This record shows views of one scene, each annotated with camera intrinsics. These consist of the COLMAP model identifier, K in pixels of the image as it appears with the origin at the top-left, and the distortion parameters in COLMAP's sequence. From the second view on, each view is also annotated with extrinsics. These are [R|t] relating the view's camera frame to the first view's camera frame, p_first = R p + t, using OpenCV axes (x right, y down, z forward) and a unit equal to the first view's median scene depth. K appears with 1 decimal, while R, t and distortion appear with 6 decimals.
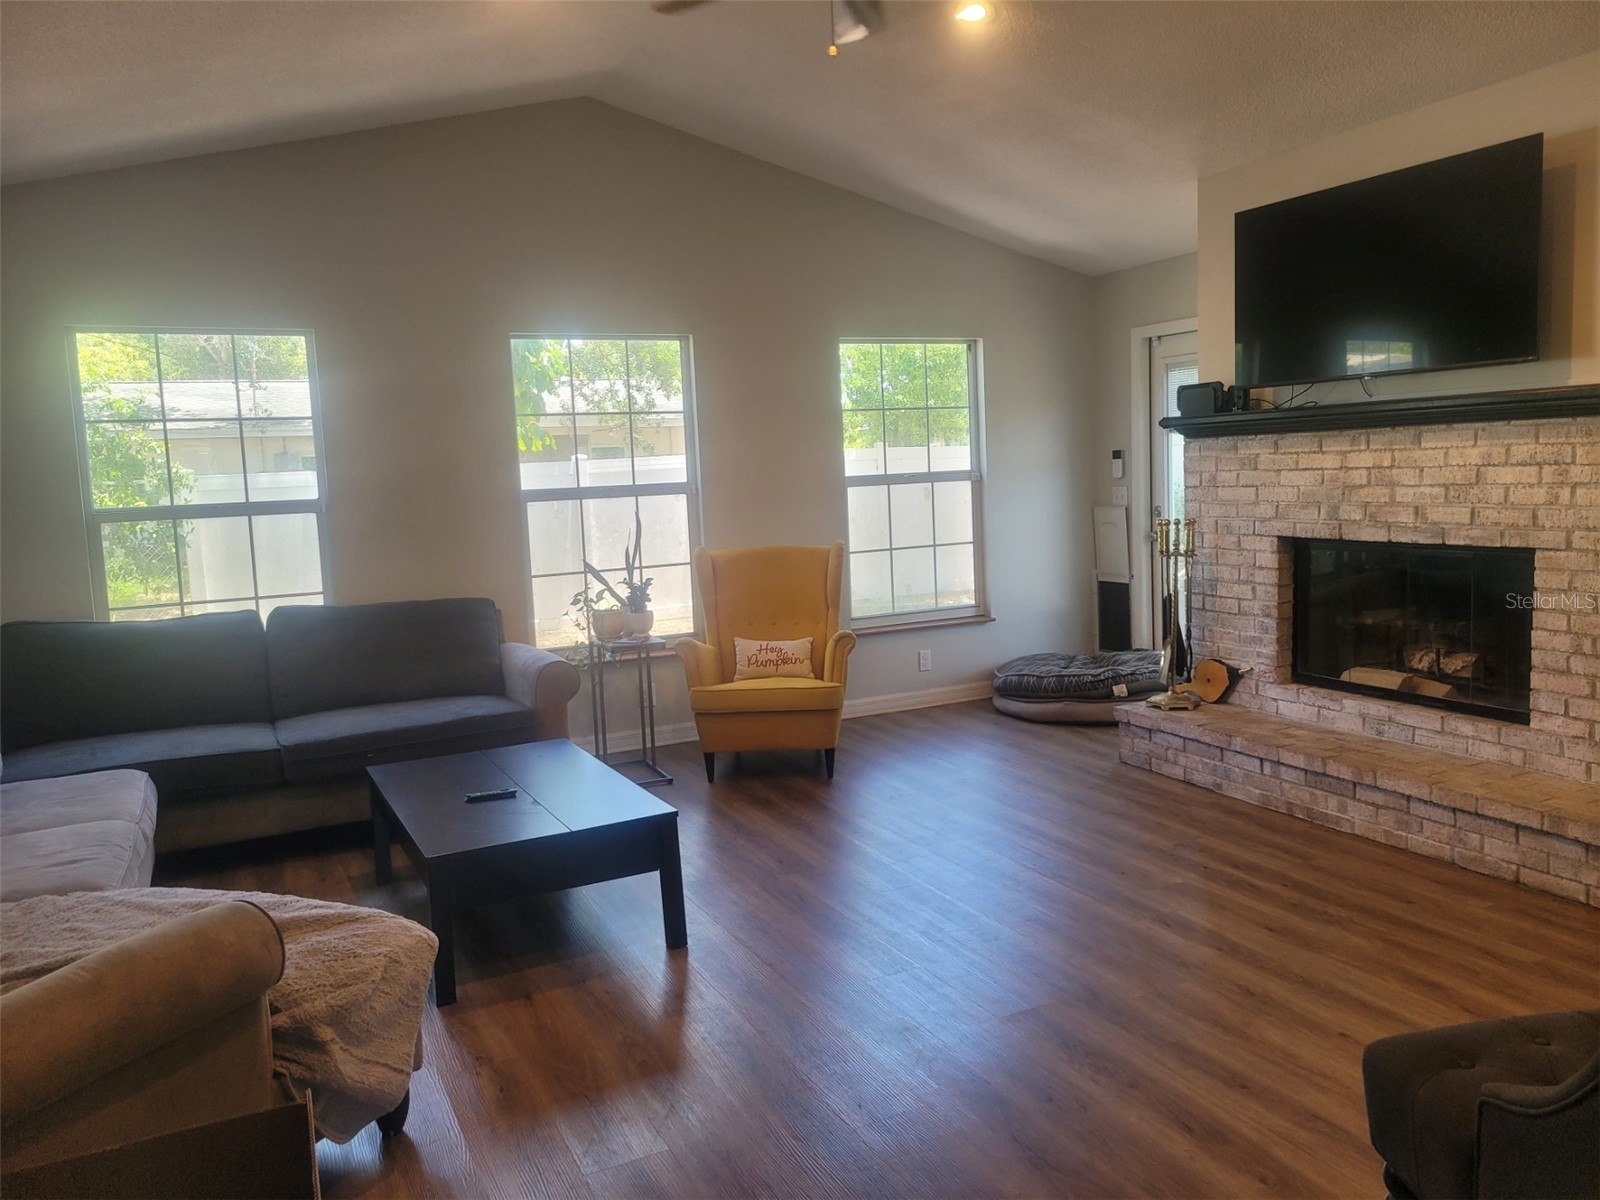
lens RADIAL K [[1217.9, 0, 807.9], [0, 1217.9, 586.2], [0, 0, 1]] dist [0.048930, -0.038174]
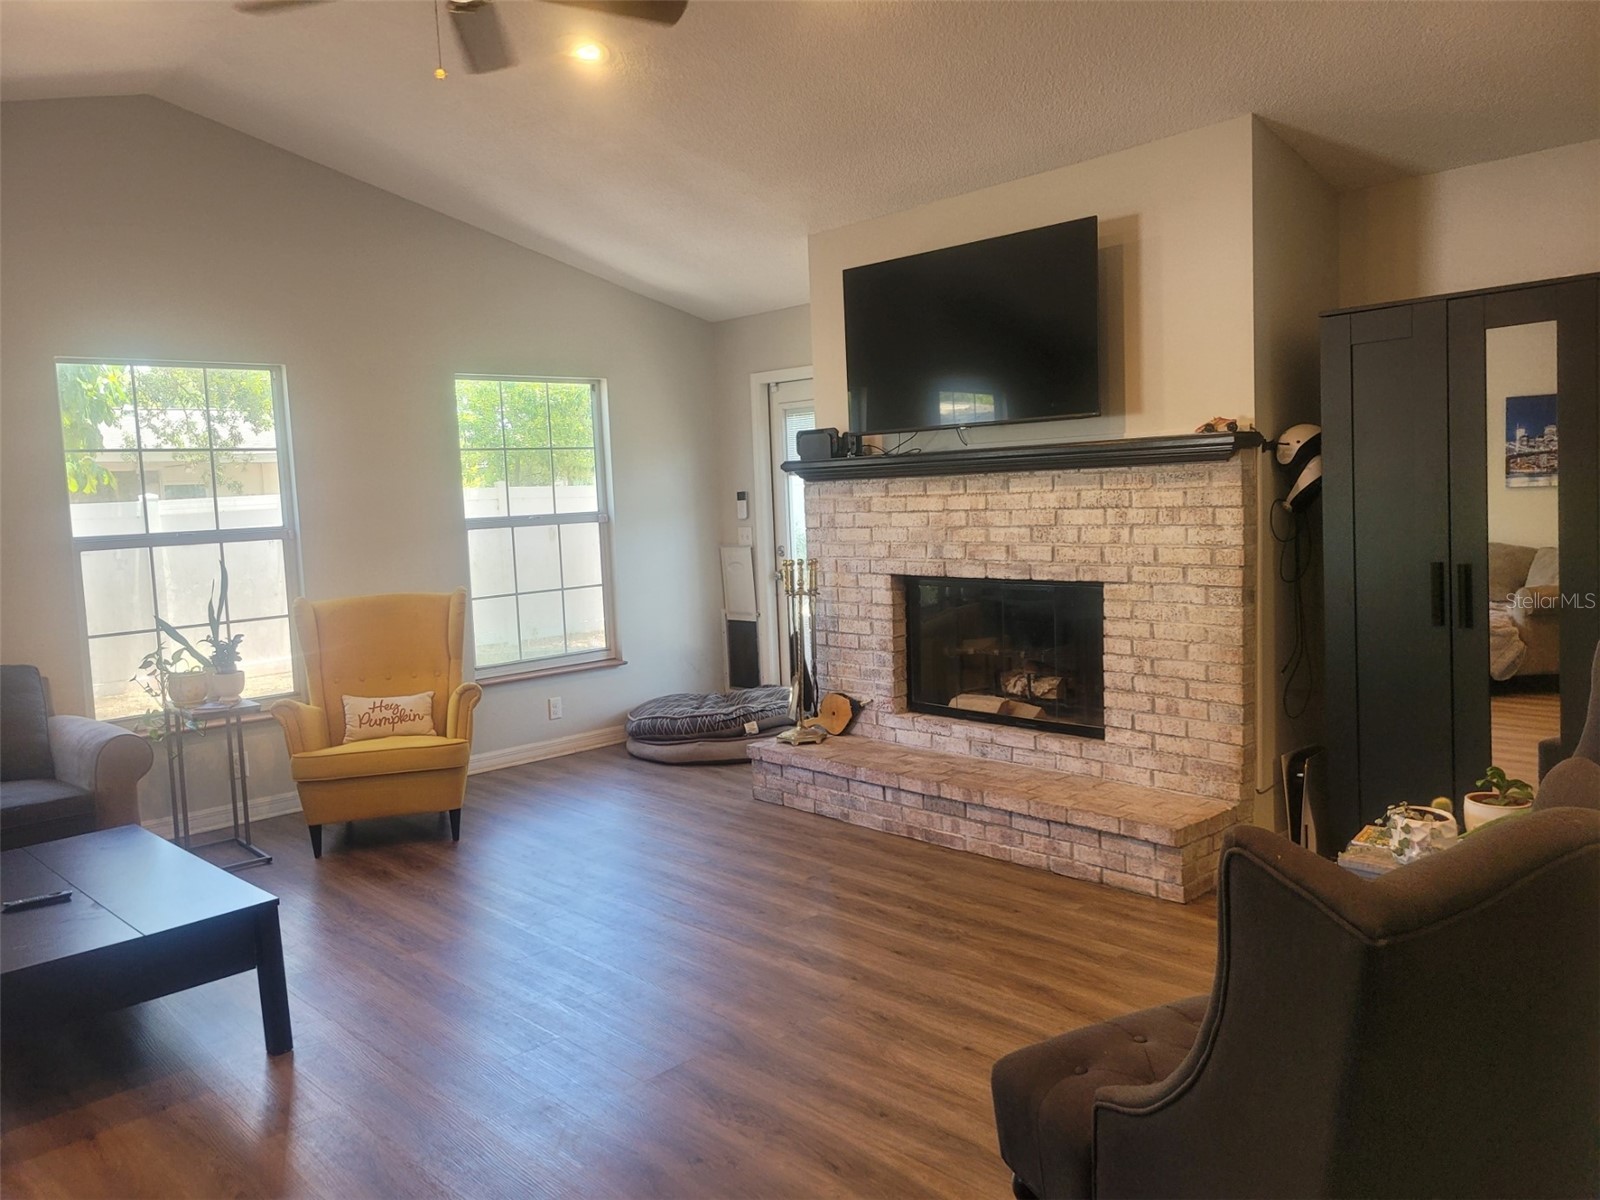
lens RADIAL K [[1217.9, 0, 807.9], [0, 1217.9, 586.2], [0, 0, 1]] dist [0.048930, -0.038174]
pose [[0.953473, -0.021765, 0.300691, -0.002664], [0.030480, 0.999239, -0.024323, -0.007401], [-0.299933, 0.032356, 0.953411, 0.016888]]
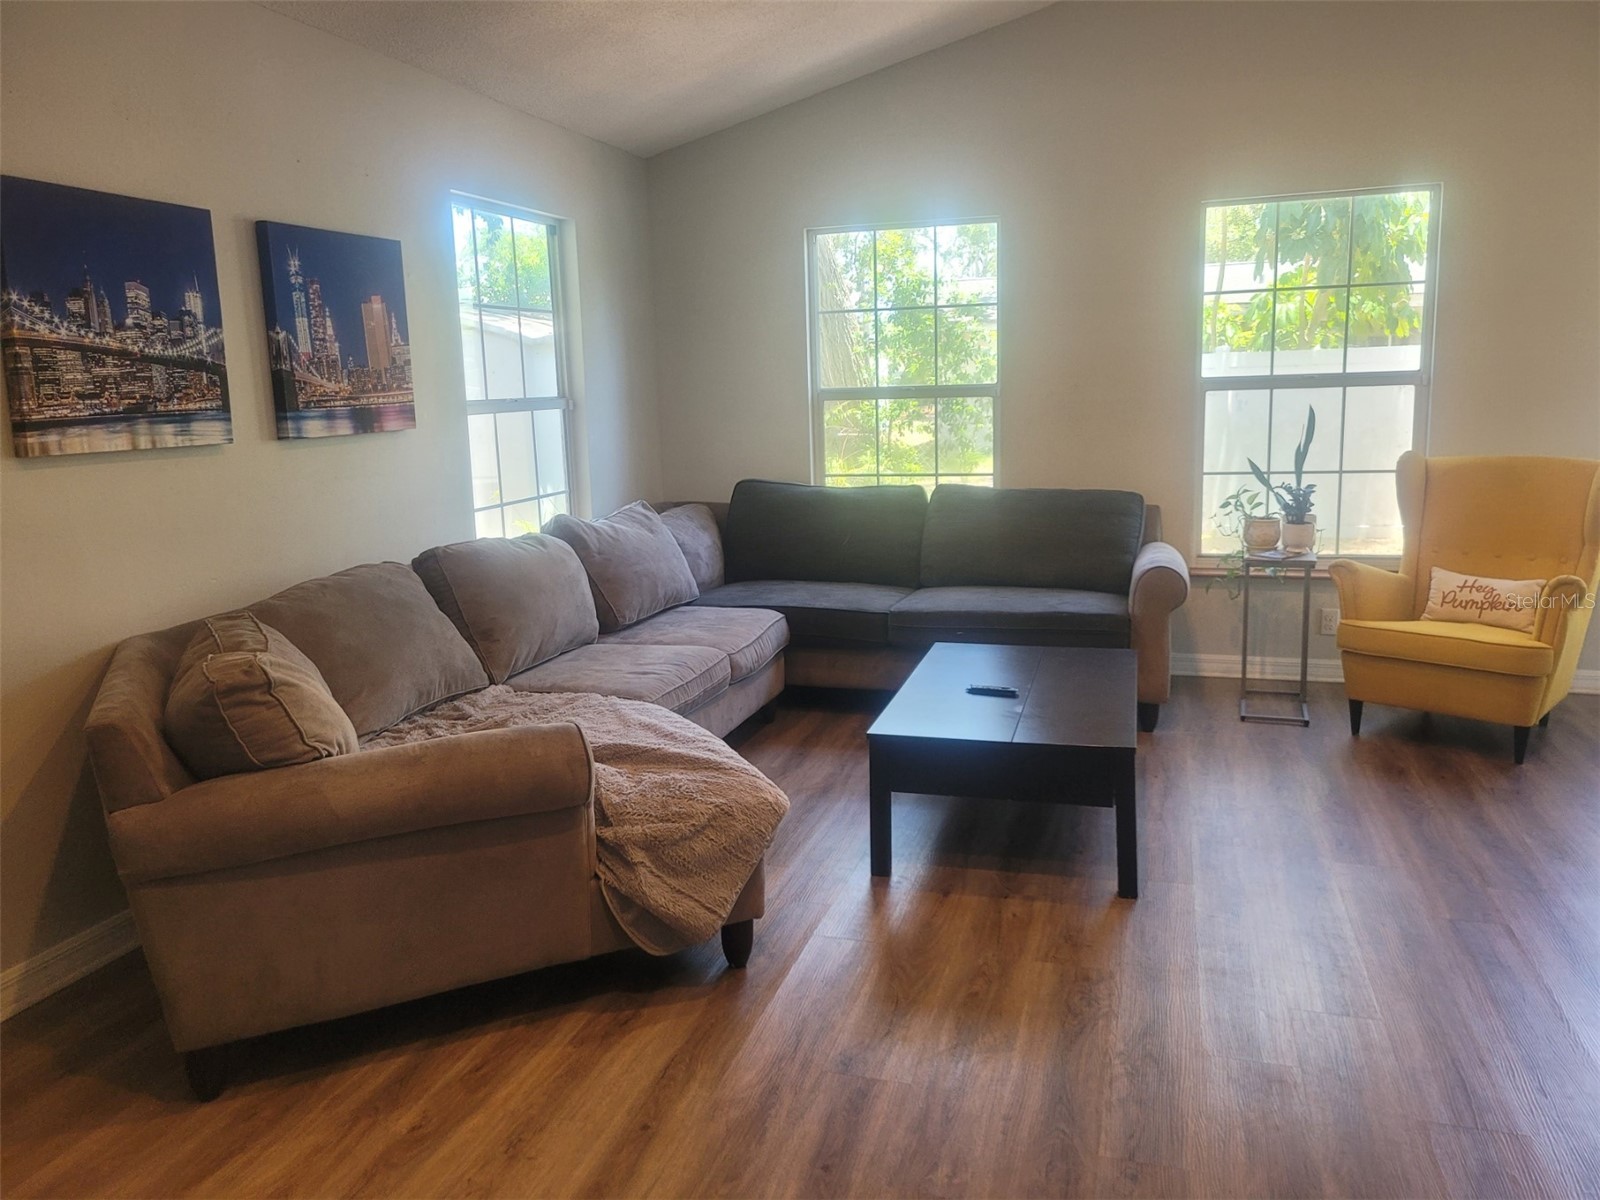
lens RADIAL K [[1249.3, 0, 802.1], [0, 1249.3, 548.7], [0, 0, 1]] dist [0.080840, -0.000932]
pose [[0.722844, 0.115530, -0.681285, 0.223032], [-0.070808, 0.993119, 0.093283, -0.019764], [0.687374, -0.019189, 0.726050, 0.116076]]
